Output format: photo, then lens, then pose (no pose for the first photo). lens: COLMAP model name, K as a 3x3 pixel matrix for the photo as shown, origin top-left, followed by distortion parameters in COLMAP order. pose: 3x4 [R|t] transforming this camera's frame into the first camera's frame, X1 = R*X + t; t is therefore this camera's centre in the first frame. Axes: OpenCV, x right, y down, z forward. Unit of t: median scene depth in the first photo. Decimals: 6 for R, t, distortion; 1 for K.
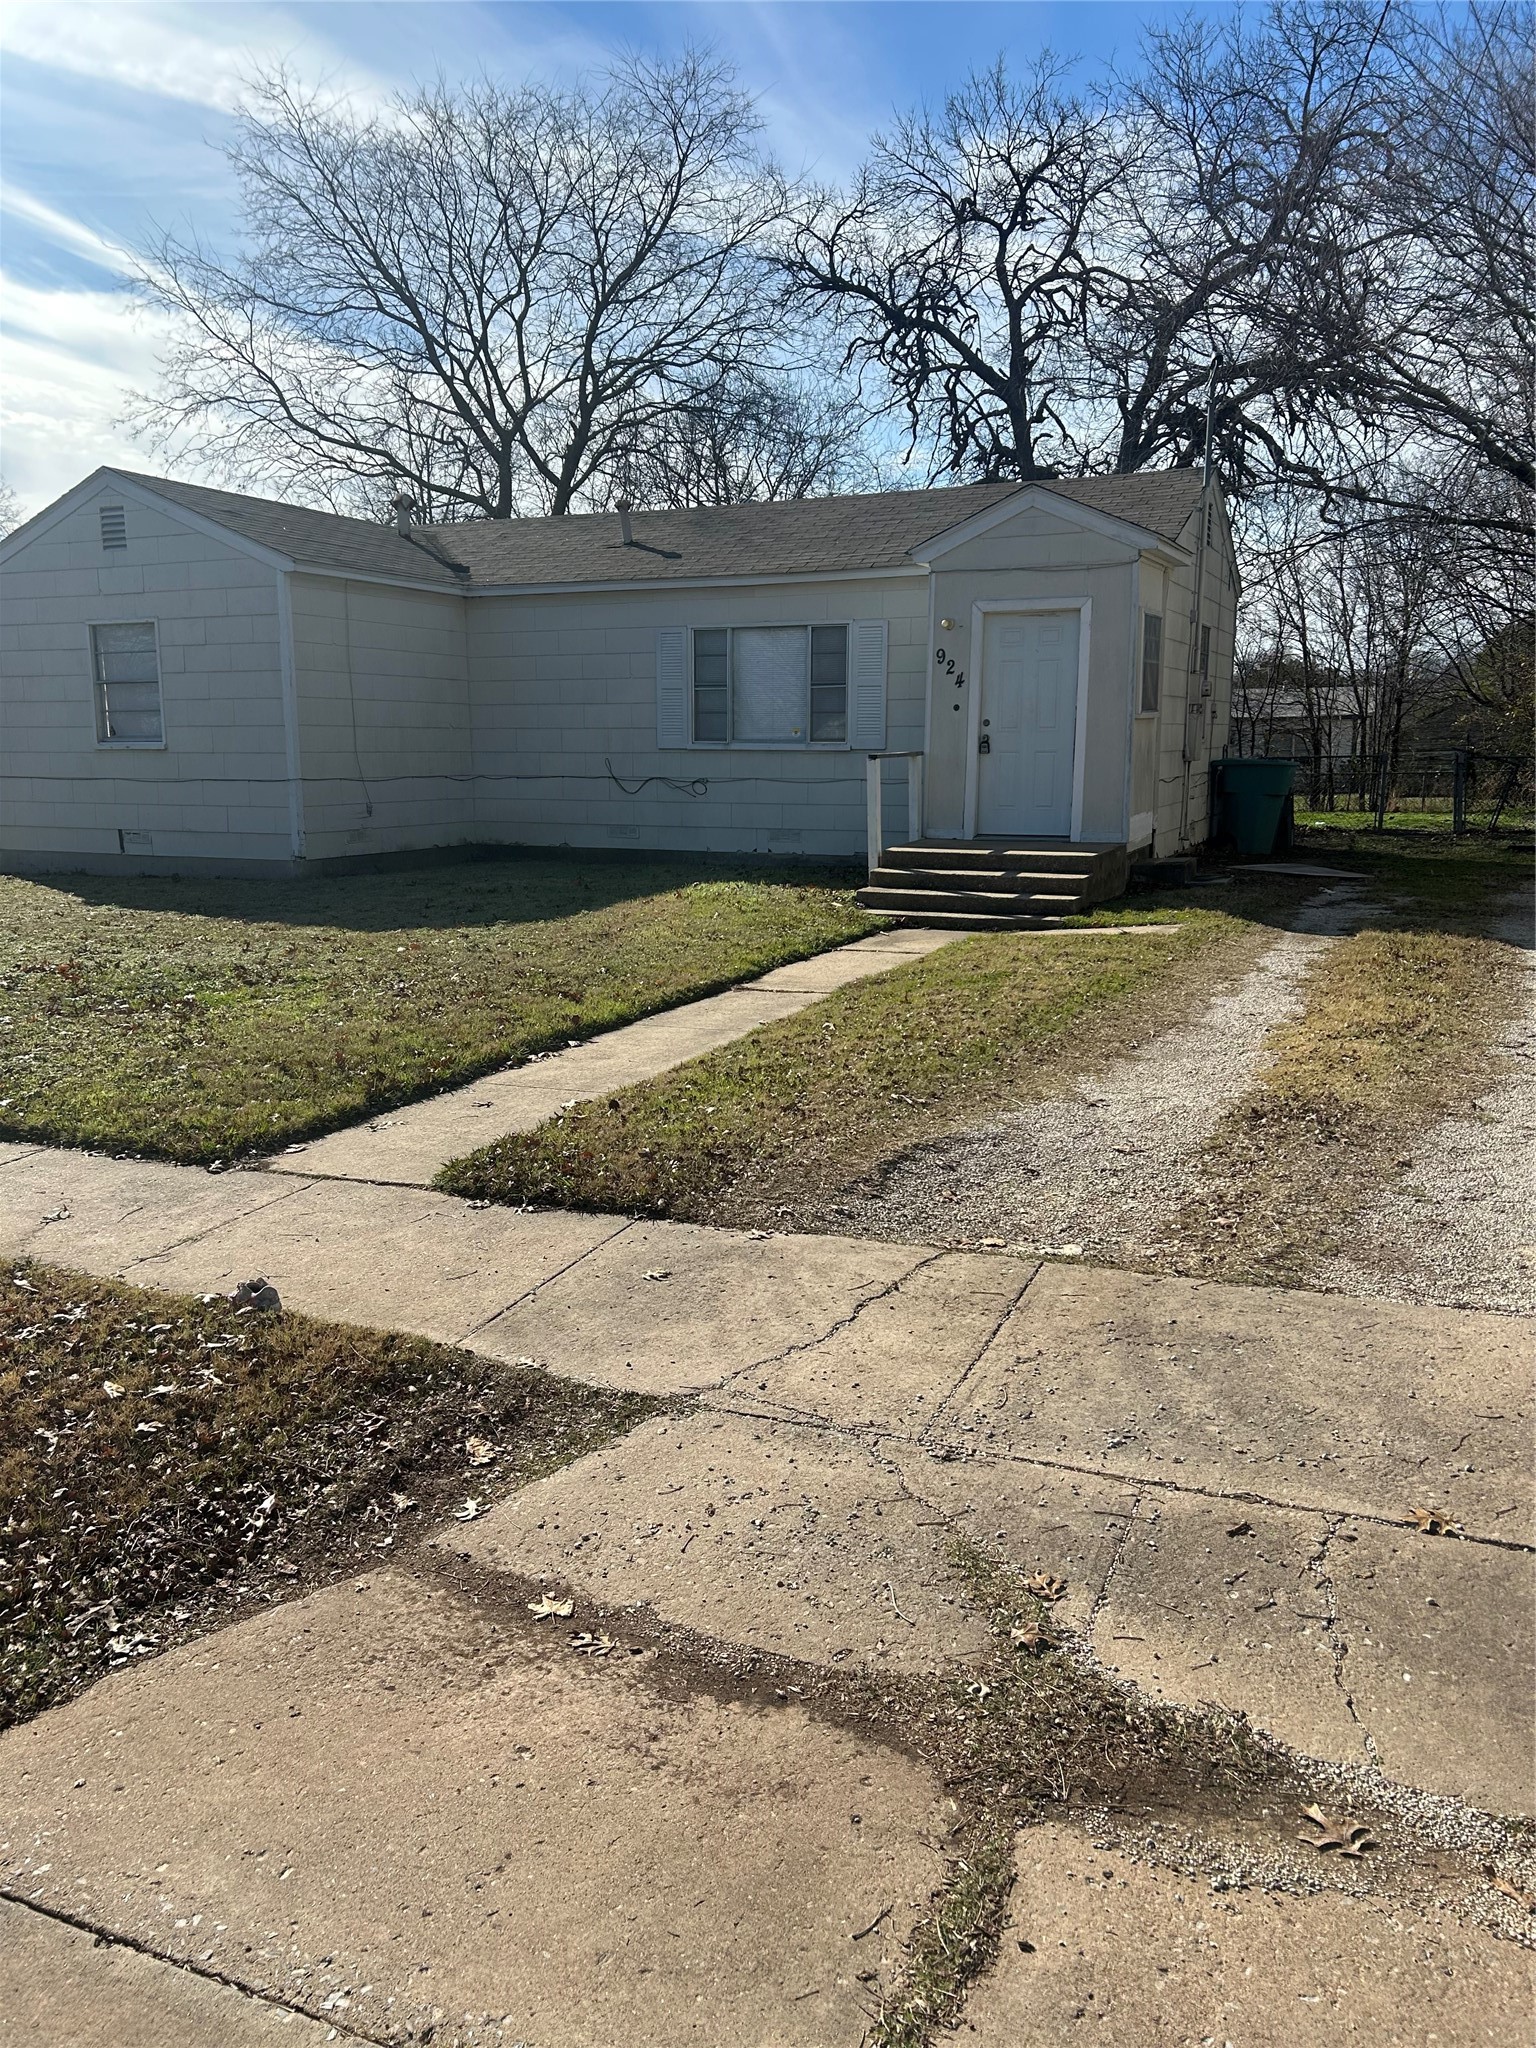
lens RADIAL K [[1558.5, 0, 767.8], [0, 1558.5, 1047.2], [0, 0, 1]] dist [0.048693, -0.107832]
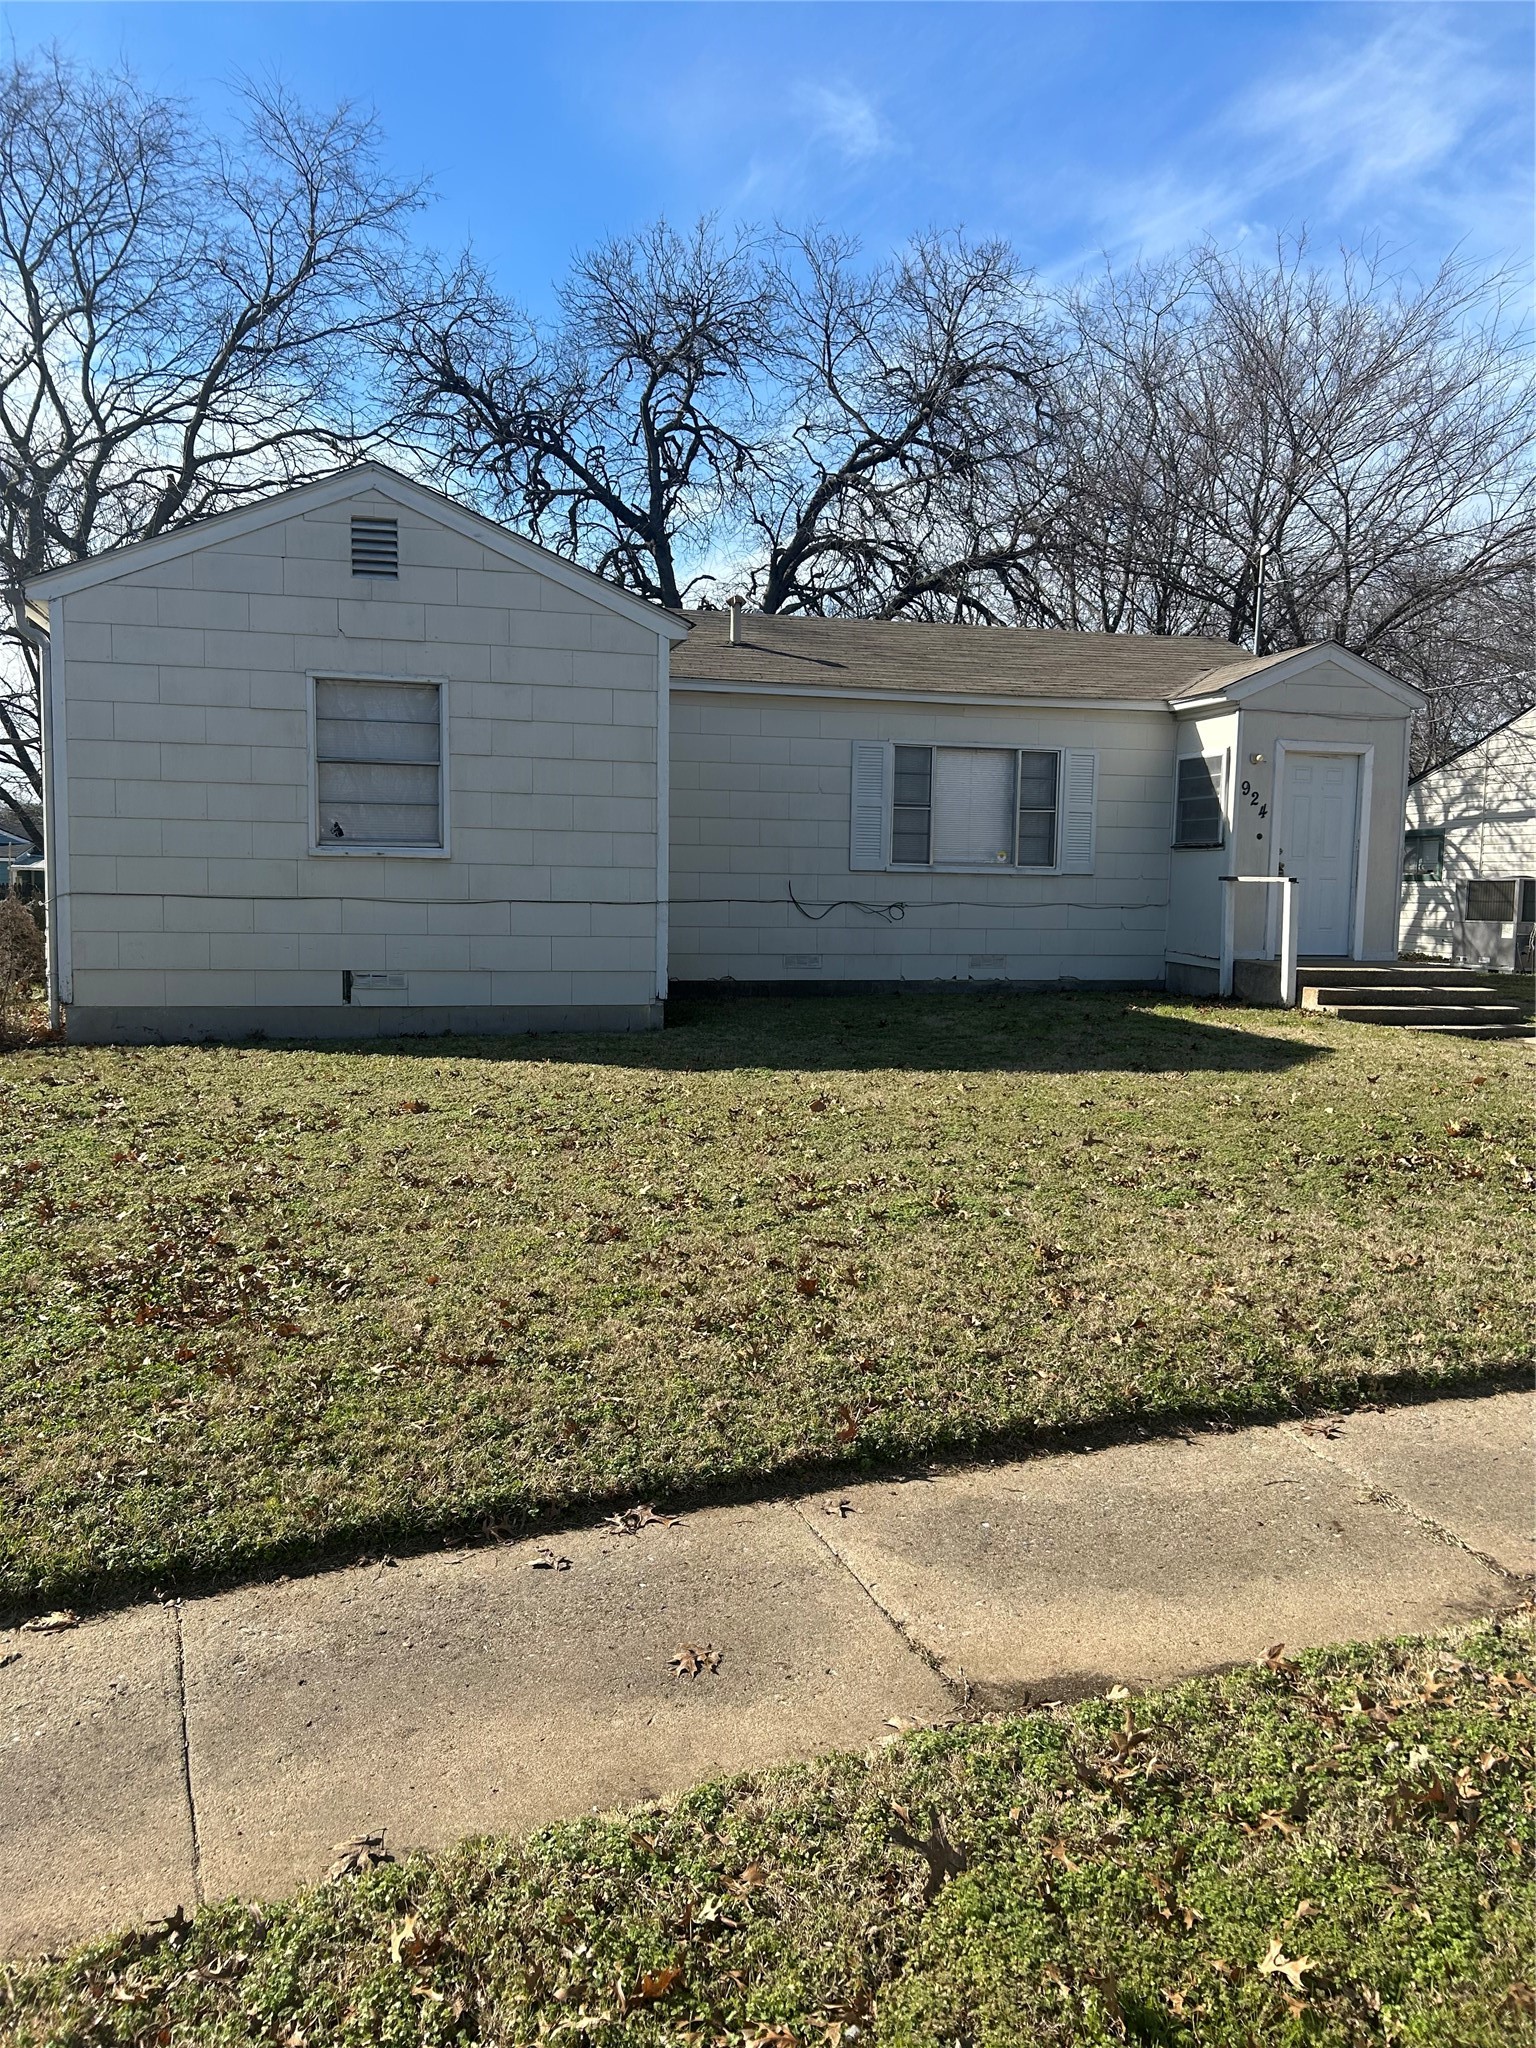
lens RADIAL K [[1564.5, 0, 774.0], [0, 1564.5, 1023.4], [0, 0, 1]] dist [0.043111, -0.048717]
pose [[0.767573, -0.042421, 0.639557, -0.700635], [0.108433, 0.992020, -0.064339, -0.049687], [-0.631724, 0.118734, 0.766047, 0.345872]]
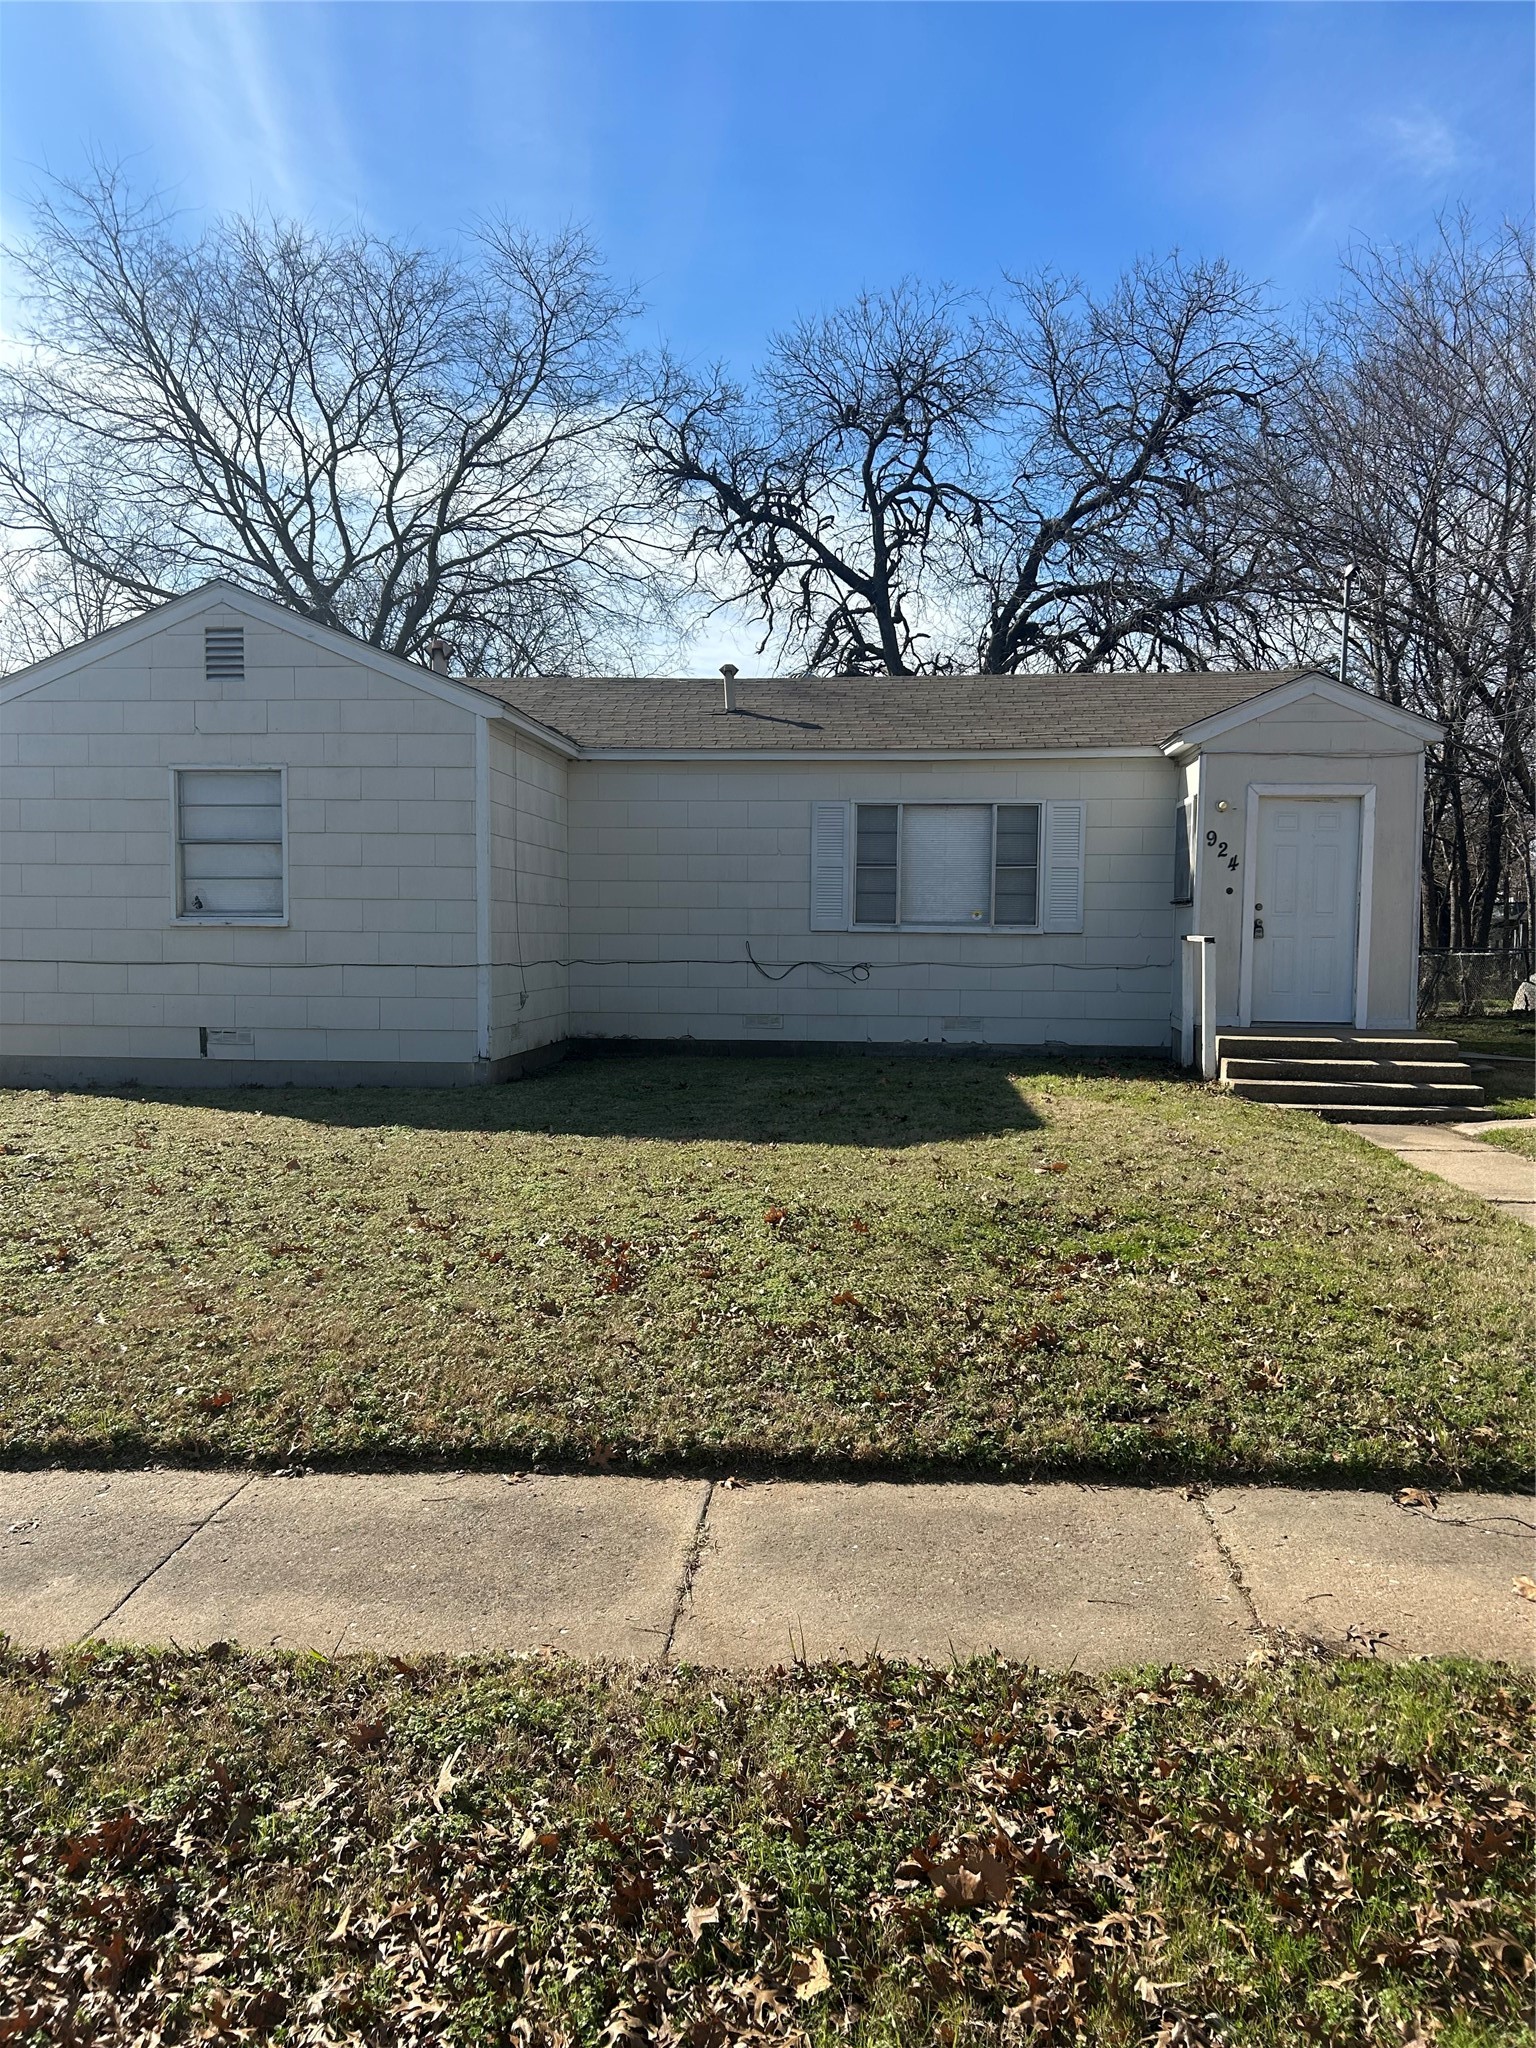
lens RADIAL K [[1564.5, 0, 774.0], [0, 1564.5, 1023.4], [0, 0, 1]] dist [0.043111, -0.048717]
pose [[0.941265, -0.010597, 0.337504, -0.402490], [0.055935, 0.990592, -0.124895, -0.026428], [-0.333005, 0.136438, 0.933002, 0.171266]]
